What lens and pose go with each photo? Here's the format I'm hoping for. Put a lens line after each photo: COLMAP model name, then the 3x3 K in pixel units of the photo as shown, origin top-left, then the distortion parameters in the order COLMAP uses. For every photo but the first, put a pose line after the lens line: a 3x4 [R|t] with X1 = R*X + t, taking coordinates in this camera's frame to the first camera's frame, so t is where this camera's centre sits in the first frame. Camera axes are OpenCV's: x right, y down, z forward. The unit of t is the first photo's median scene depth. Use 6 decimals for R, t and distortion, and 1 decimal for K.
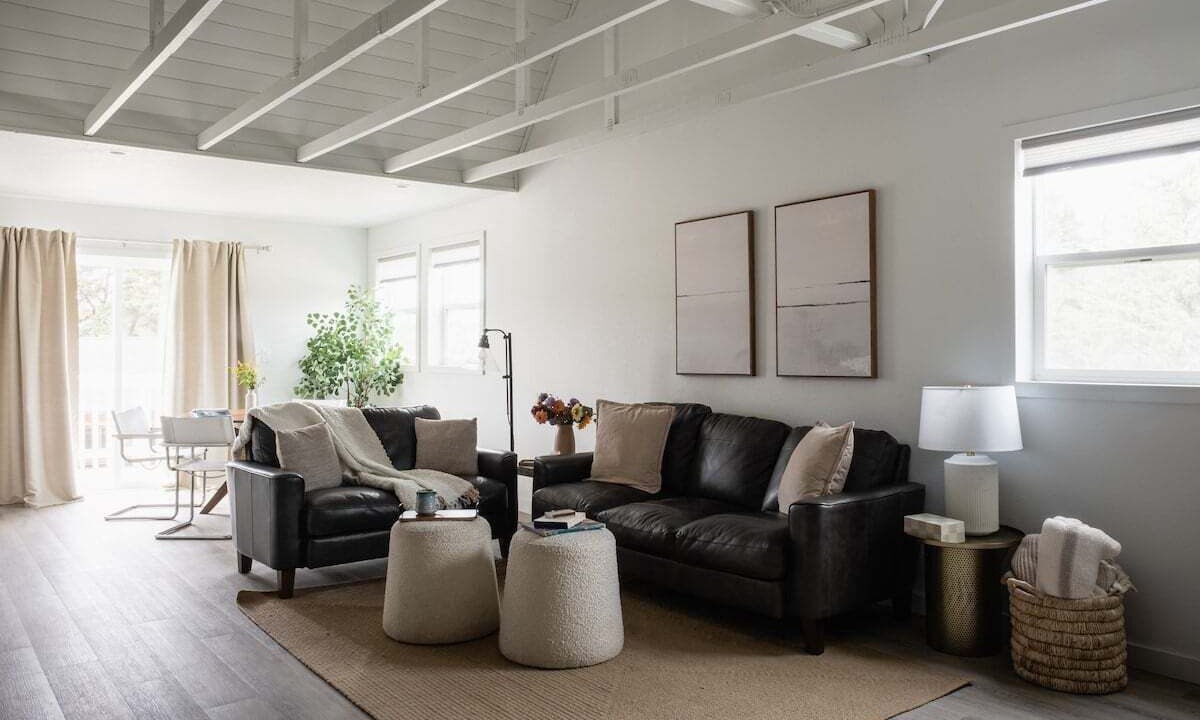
lens RADIAL K [[916.2, 0, 602.2], [0, 916.2, 341.2], [0, 0, 1]] dist [-0.005525, 0.001026]
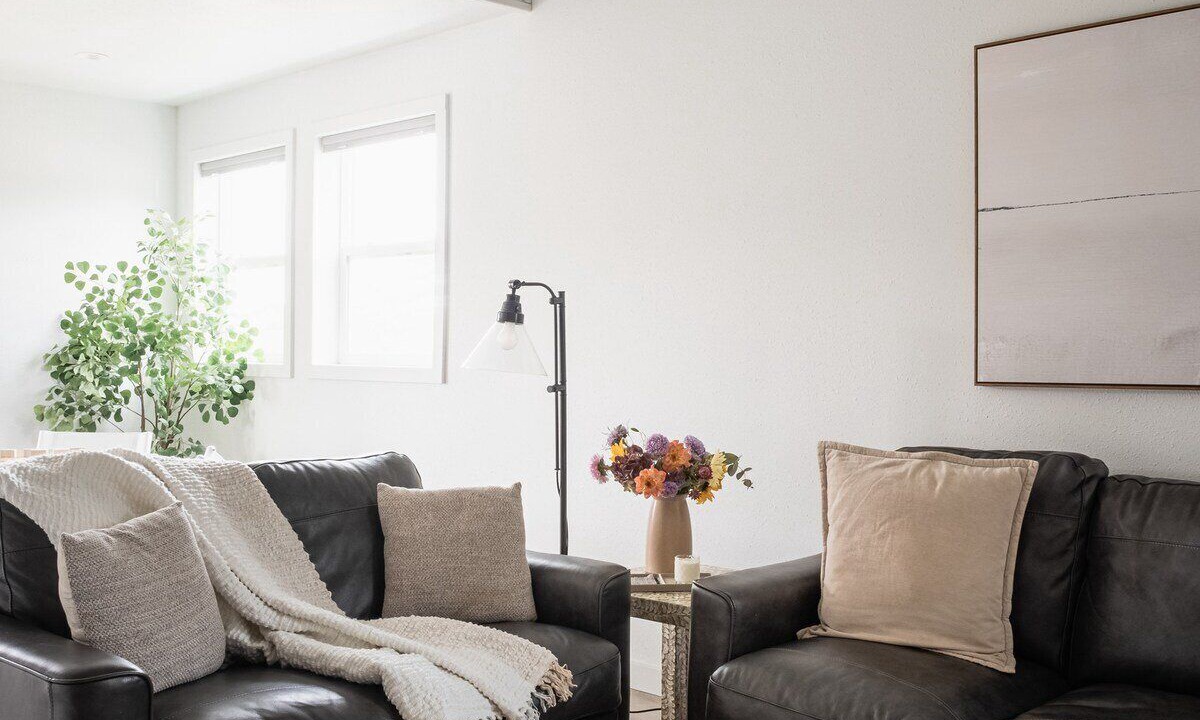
lens RADIAL K [[1248.5, 0, 600.0], [0, 1248.5, 360.0], [0, 0, 1]] dist [-0.019416, 0.004048]
pose [[0.991057, 0.005976, 0.133303, -0.178617], [-0.008318, 0.999821, 0.017018, 0.015308], [-0.133177, -0.017974, 0.990929, 0.412405]]
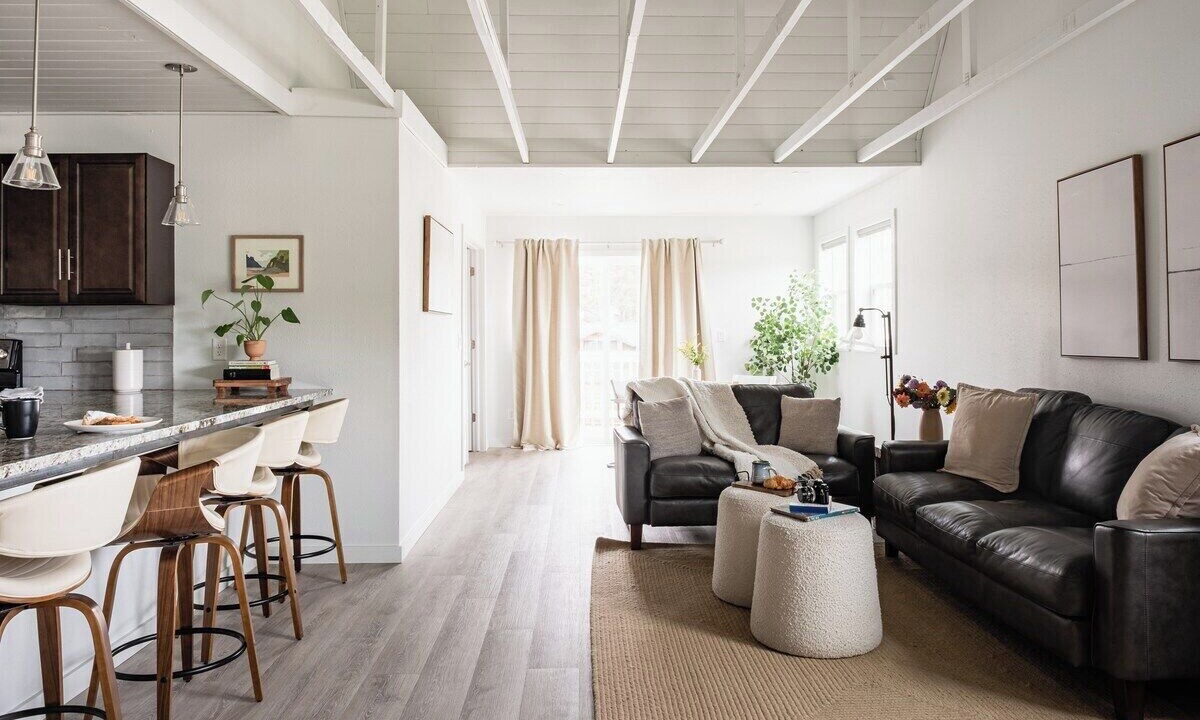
lens RADIAL K [[828.0, 0, 601.2], [0, 828.0, 325.2], [0, 0, 1]] dist [-0.018908, 0.003002]
pose [[0.807315, -0.009255, -0.590048, 0.184043], [0.011207, 0.999937, -0.000351, 0.002194], [0.590014, -0.006330, 0.807368, 0.121898]]
